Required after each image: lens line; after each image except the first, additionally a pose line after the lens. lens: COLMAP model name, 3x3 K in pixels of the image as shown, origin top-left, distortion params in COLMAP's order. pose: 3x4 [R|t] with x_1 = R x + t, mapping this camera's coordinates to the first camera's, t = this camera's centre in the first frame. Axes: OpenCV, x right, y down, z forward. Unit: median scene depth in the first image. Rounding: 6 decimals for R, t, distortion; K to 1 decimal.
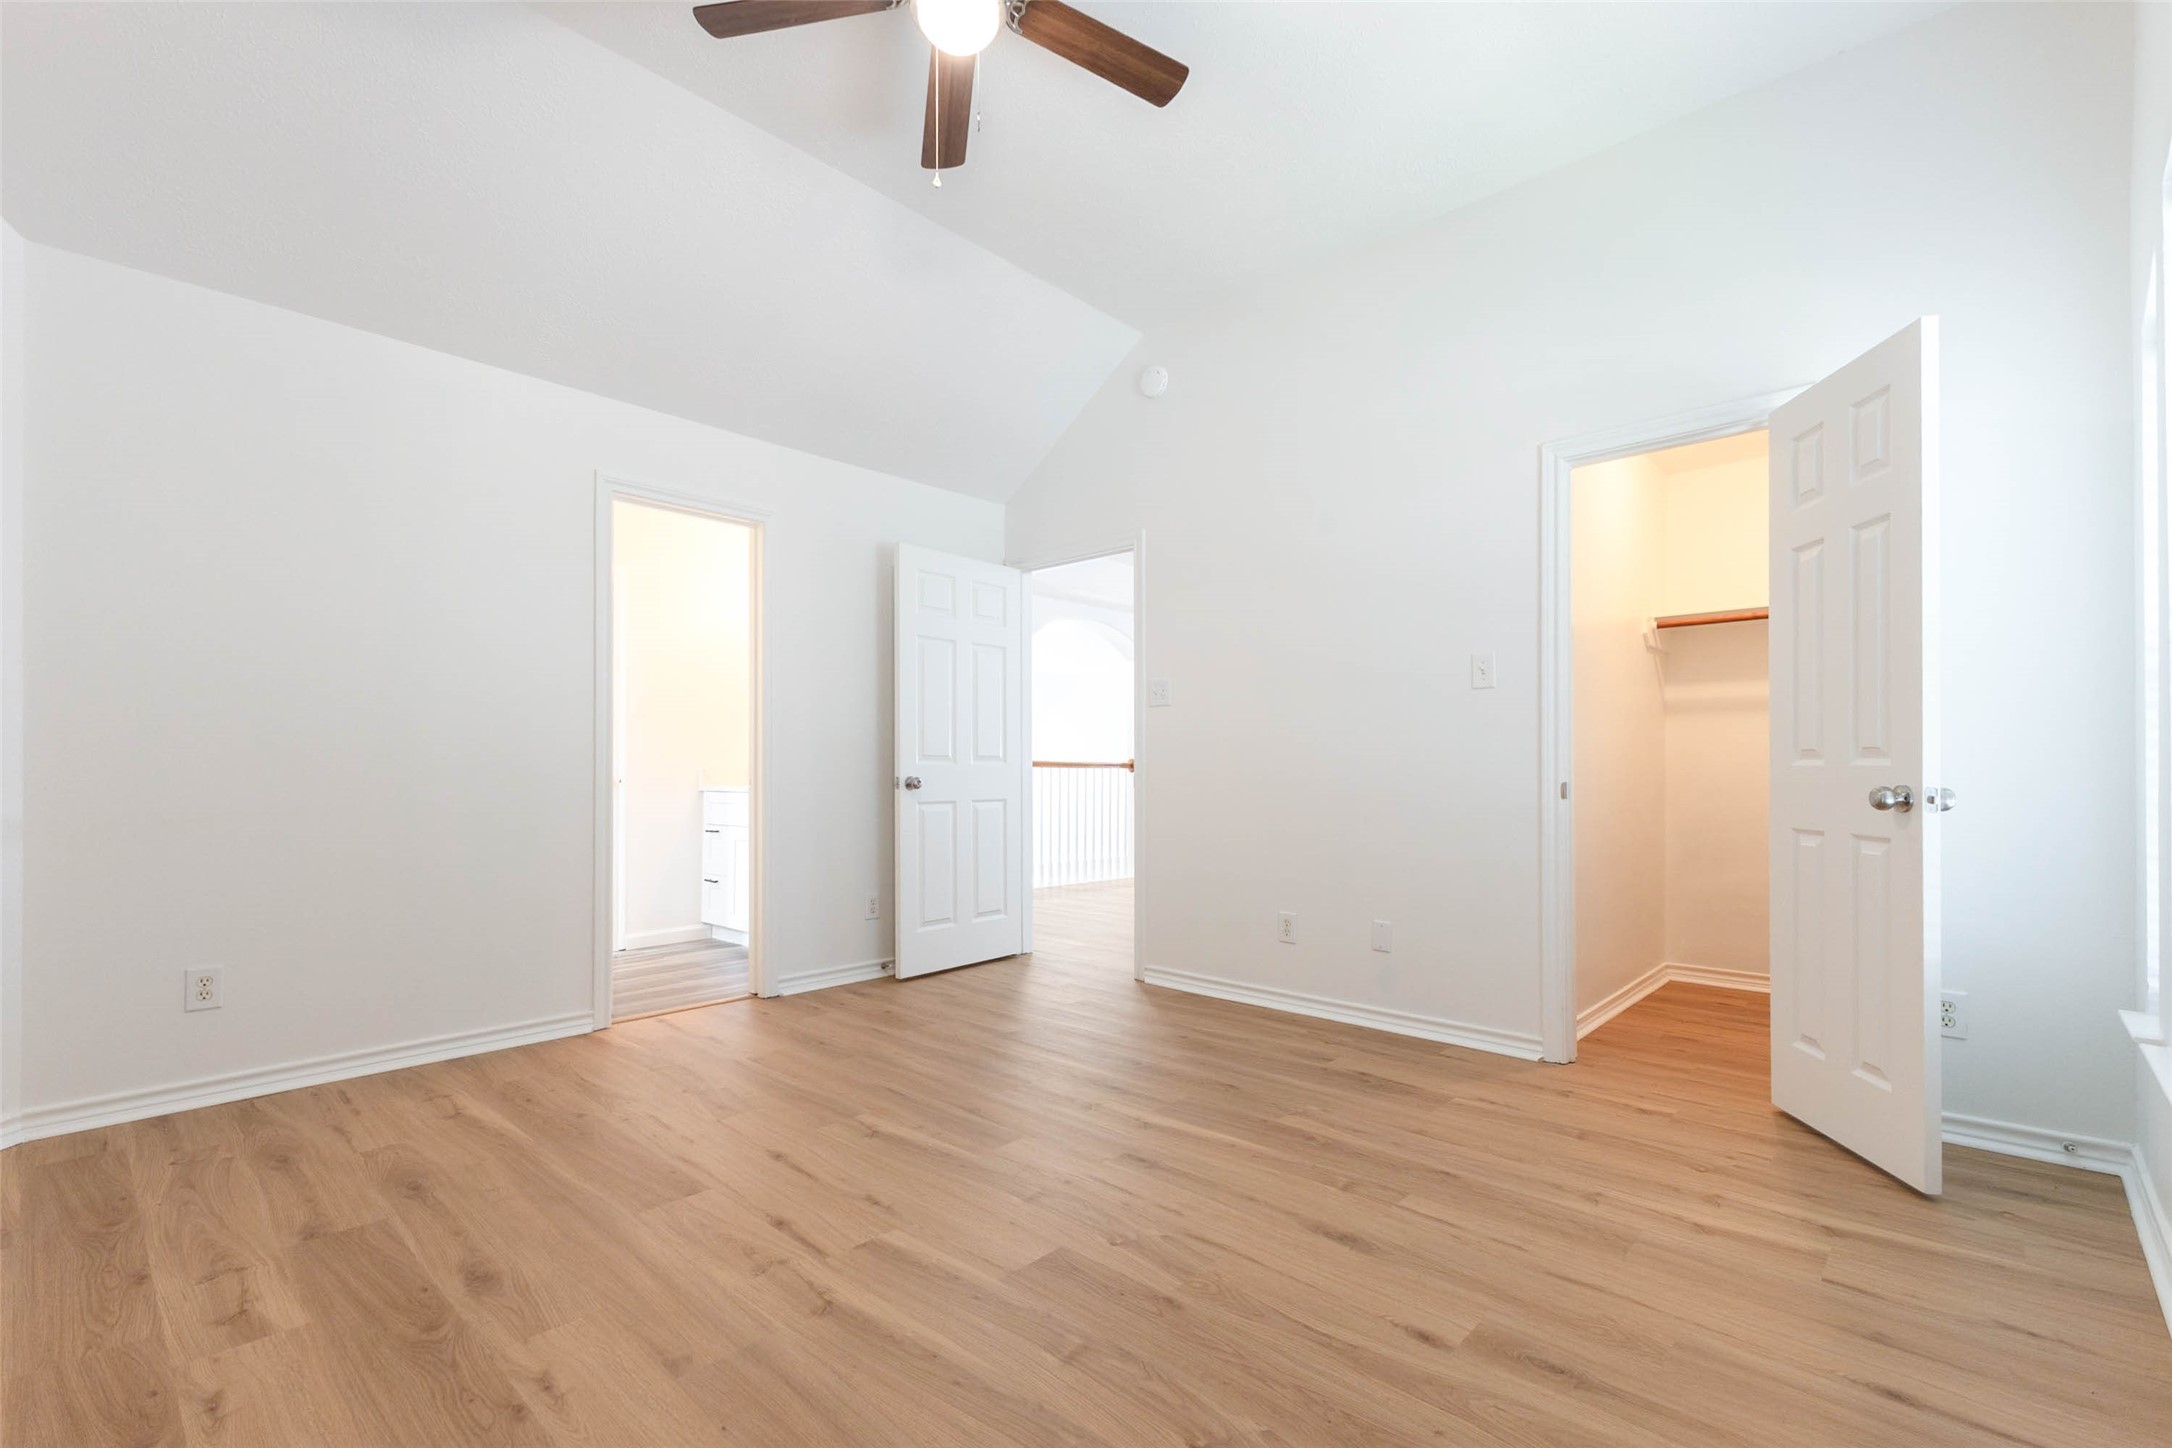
lens RADIAL K [[965.4, 0, 1089.0], [0, 965.4, 771.2], [0, 0, 1]] dist [0.012326, -0.000029]
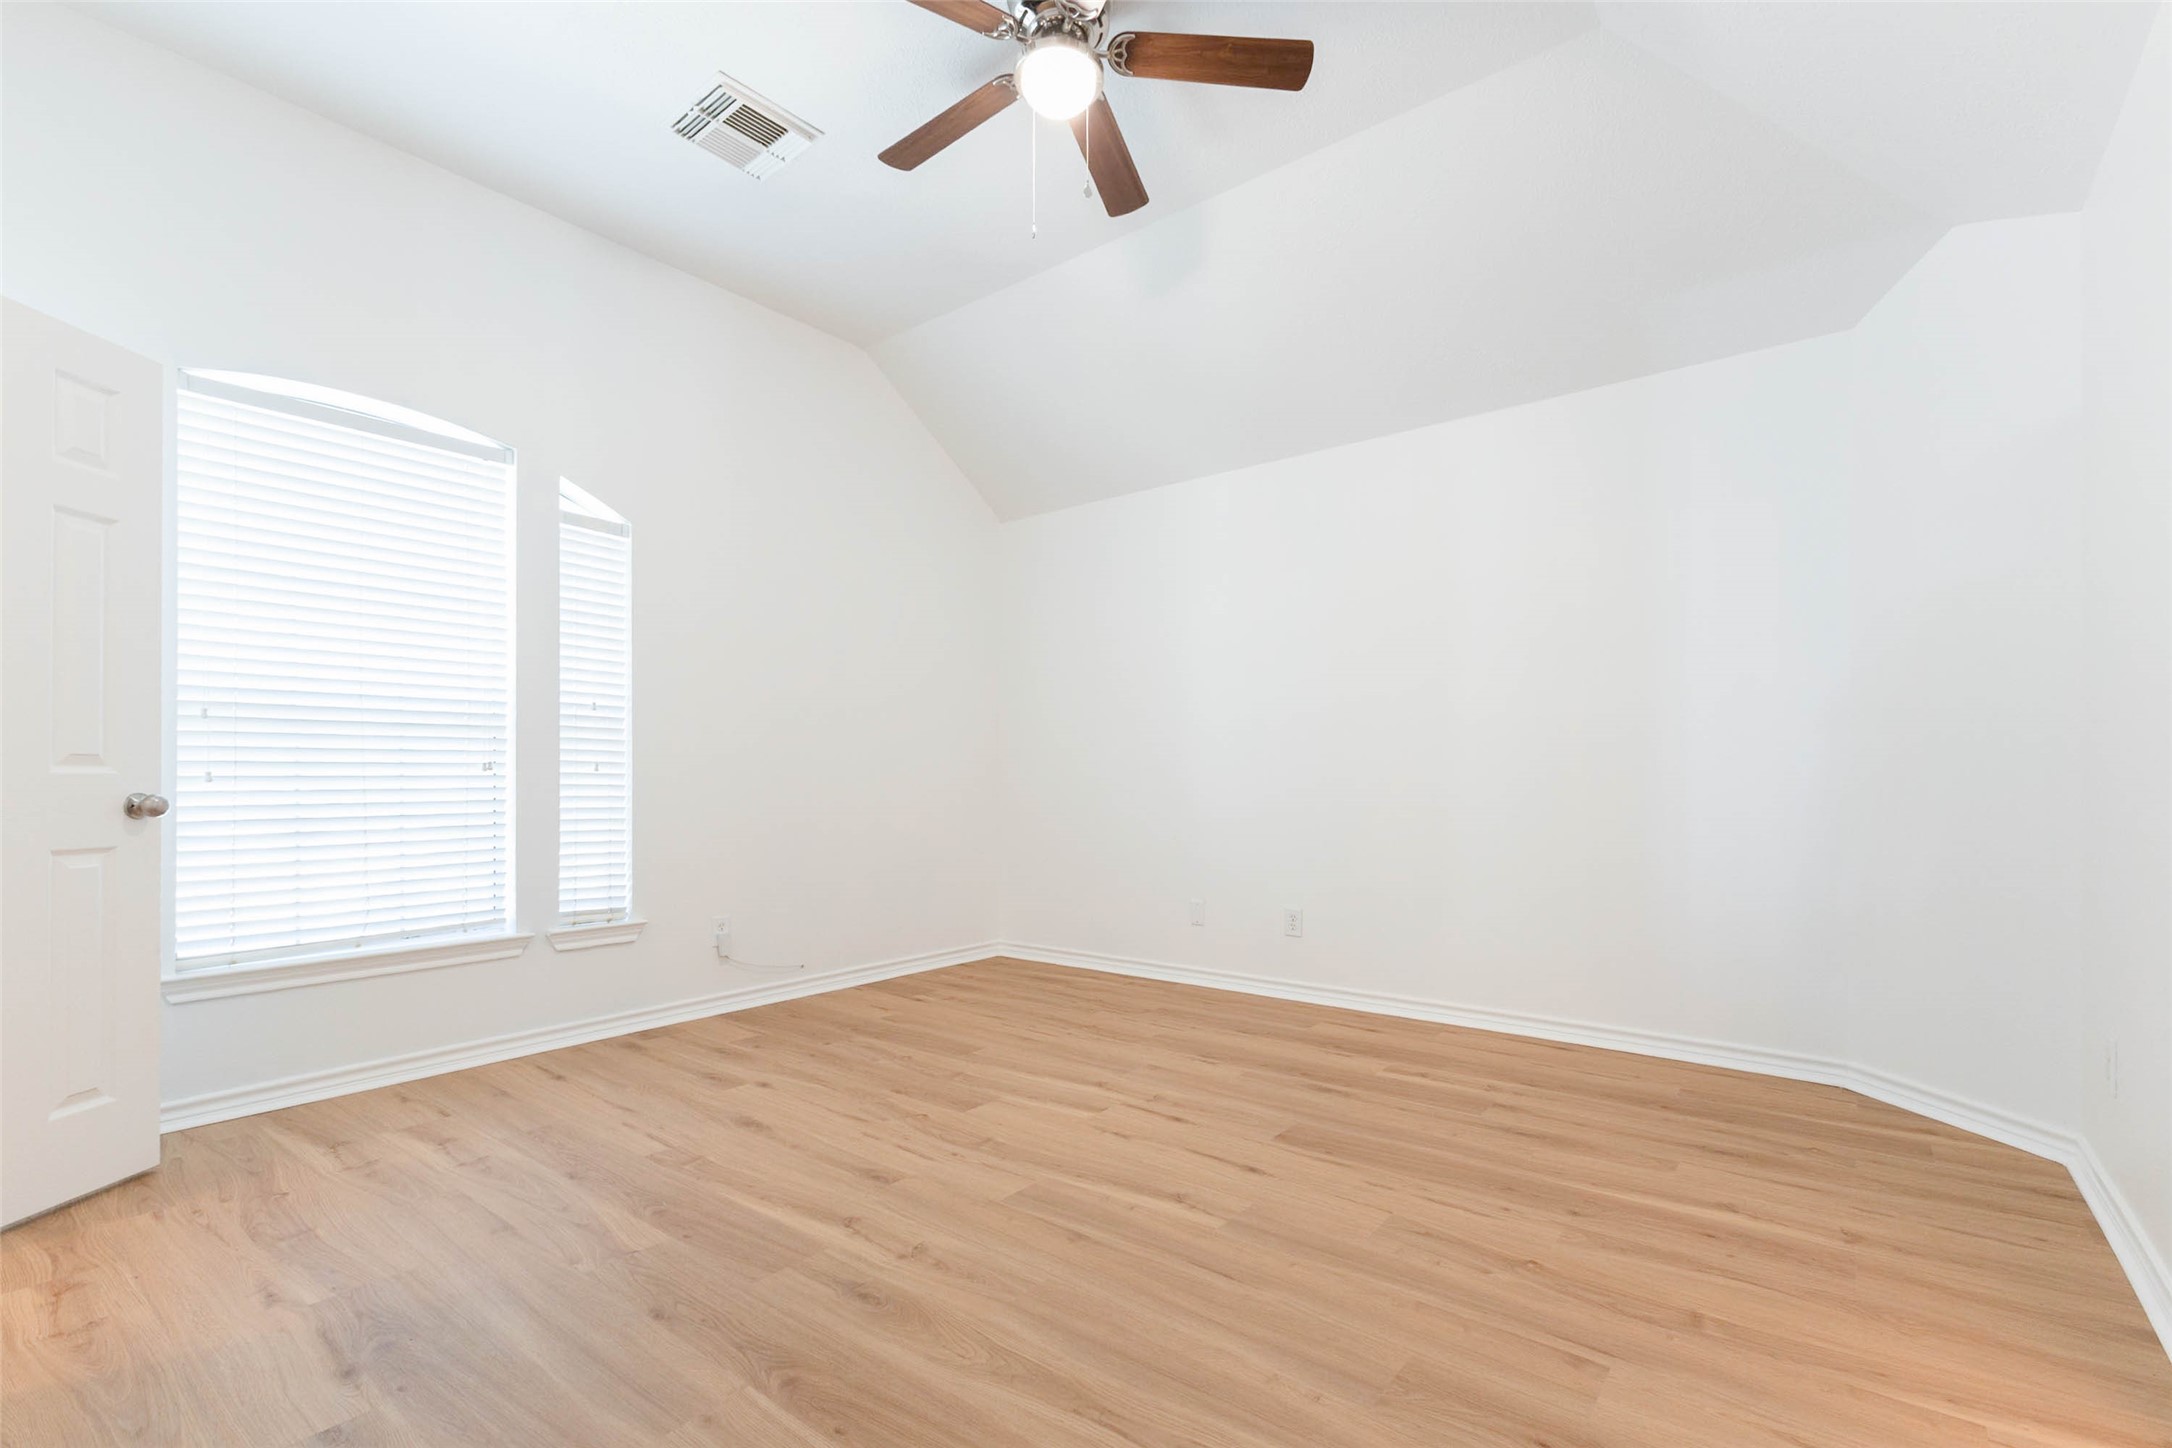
lens RADIAL K [[965.4, 0, 1089.0], [0, 965.4, 771.2], [0, 0, 1]] dist [0.012326, -0.000029]
pose [[-0.996424, 0.002987, -0.084446, -0.087873], [0.003379, 0.999984, -0.004504, 0.000652], [0.084431, -0.004773, -0.996418, 2.237122]]
